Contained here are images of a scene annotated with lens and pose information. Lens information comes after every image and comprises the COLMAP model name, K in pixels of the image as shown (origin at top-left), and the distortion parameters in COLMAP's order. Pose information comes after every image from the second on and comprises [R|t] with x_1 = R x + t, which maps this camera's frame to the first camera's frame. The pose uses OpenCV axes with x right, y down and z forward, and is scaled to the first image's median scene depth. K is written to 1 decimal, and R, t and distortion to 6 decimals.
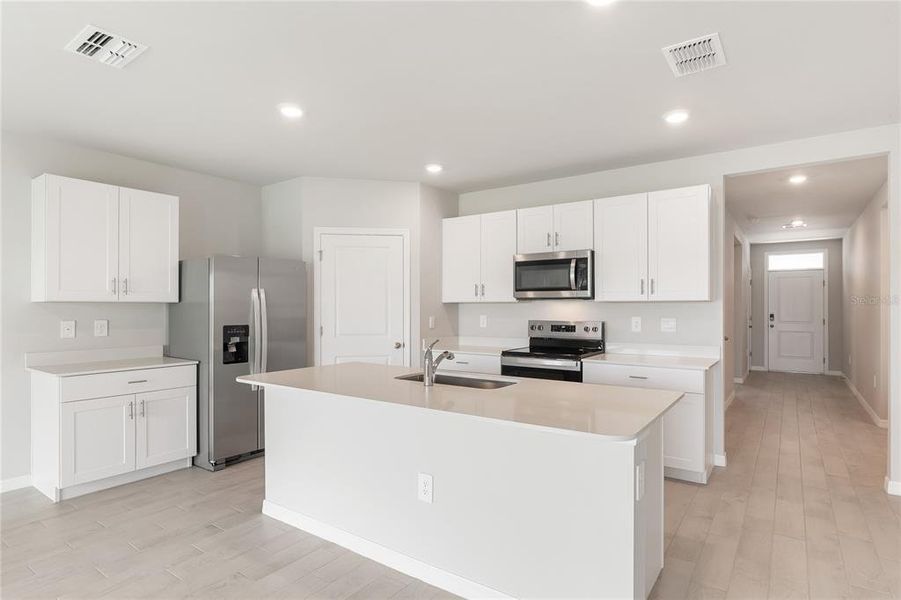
lens RADIAL K [[430.8, 0, 450.5], [0, 430.8, 300.0], [0, 0, 1]] dist [0.000672, -0.000027]
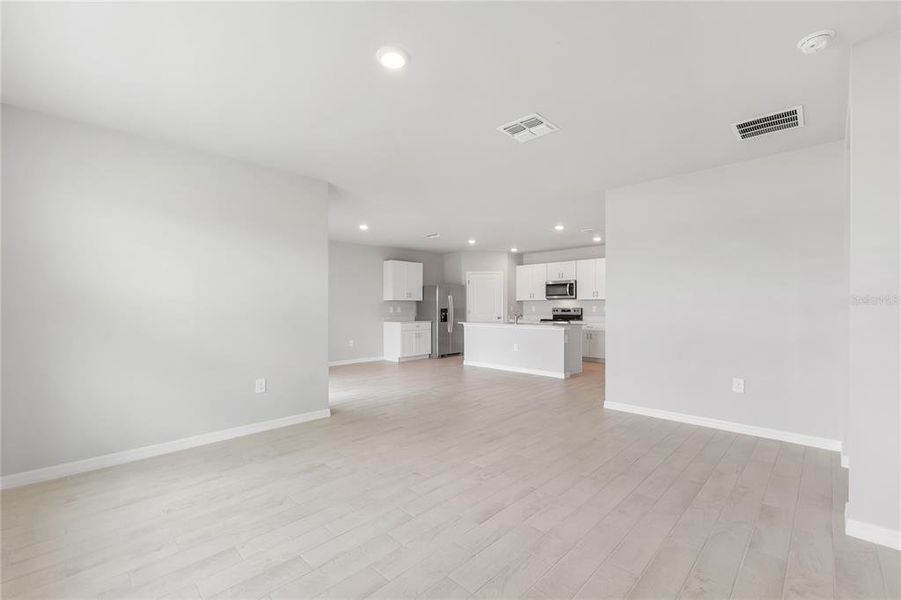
lens RADIAL K [[430.8, 0, 450.5], [0, 430.8, 300.0], [0, 0, 1]] dist [0.000672, -0.000027]
pose [[0.990159, -0.004162, -0.139884, -0.053380], [0.003644, 0.999986, -0.003954, 0.011700], [0.139898, 0.003405, 0.990160, -1.623035]]
